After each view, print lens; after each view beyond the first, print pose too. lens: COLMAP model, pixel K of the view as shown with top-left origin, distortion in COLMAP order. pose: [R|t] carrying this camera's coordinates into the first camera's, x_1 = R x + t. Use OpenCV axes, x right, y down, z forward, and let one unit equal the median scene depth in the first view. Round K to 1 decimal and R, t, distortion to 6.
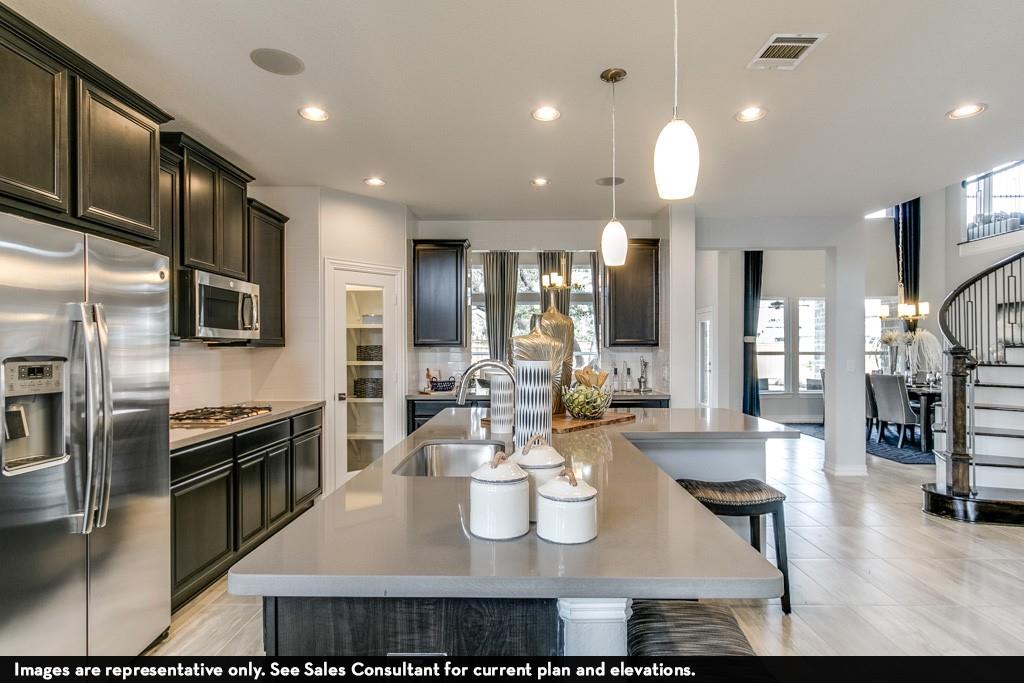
lens RADIAL K [[523.1, 0, 512.0], [0, 523.1, 348.1], [0, 0, 1]] dist [-0.001832, -0.000107]
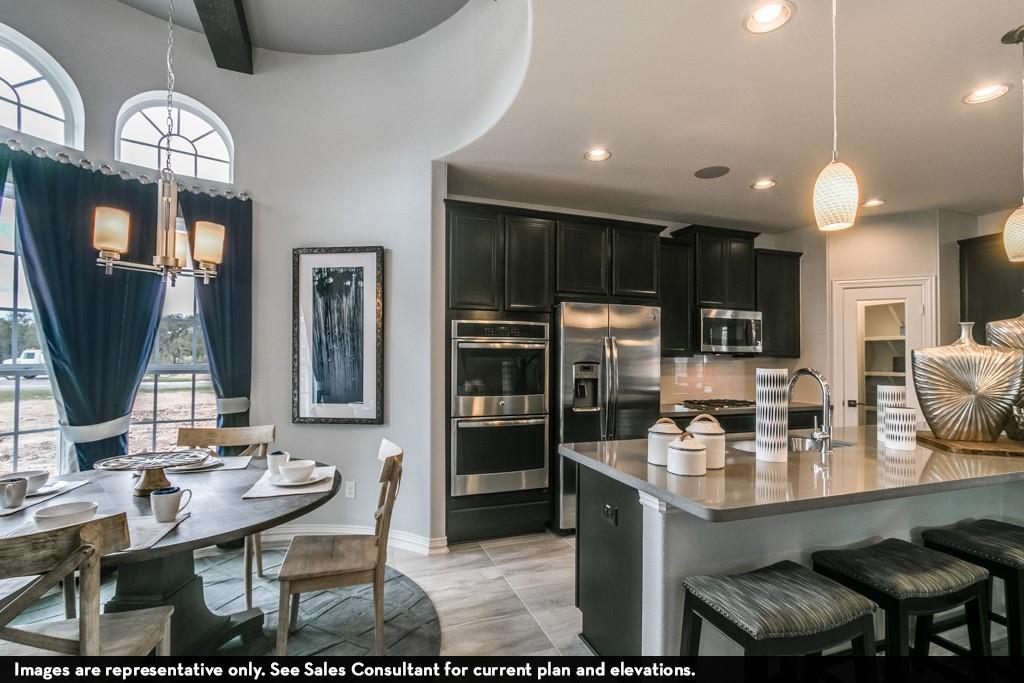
lens RADIAL K [[473.6, 0, 514.0], [0, 473.6, 352.6], [0, 0, 1]] dist [-0.001868, 0.000082]
pose [[0.328994, -0.008470, -0.944294, 0.451300], [-0.004158, 0.999937, -0.010417, -0.001141], [0.944323, 0.007354, 0.328938, 0.000879]]
